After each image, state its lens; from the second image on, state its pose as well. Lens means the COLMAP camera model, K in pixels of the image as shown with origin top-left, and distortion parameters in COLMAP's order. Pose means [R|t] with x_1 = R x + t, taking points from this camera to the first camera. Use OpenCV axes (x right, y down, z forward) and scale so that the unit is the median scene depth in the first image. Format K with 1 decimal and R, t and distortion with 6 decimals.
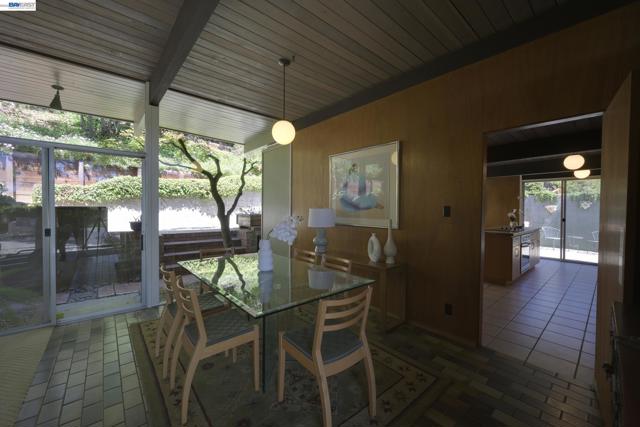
lens RADIAL K [[253.7, 0, 321.9], [0, 253.7, 213.0], [0, 0, 1]] dist [-0.001452, -0.000016]
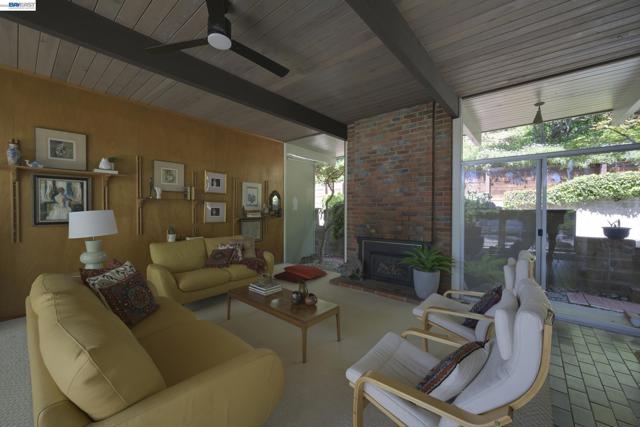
lens RADIAL K [[253.7, 0, 322.1], [0, 253.7, 211.7], [0, 0, 1]] dist [-0.001452, -0.000016]
pose [[0.169765, 0.002275, -0.985482, -0.065458], [-0.018738, 0.999824, -0.000919, 0.001596], [0.985306, 0.018622, 0.169778, -0.093541]]
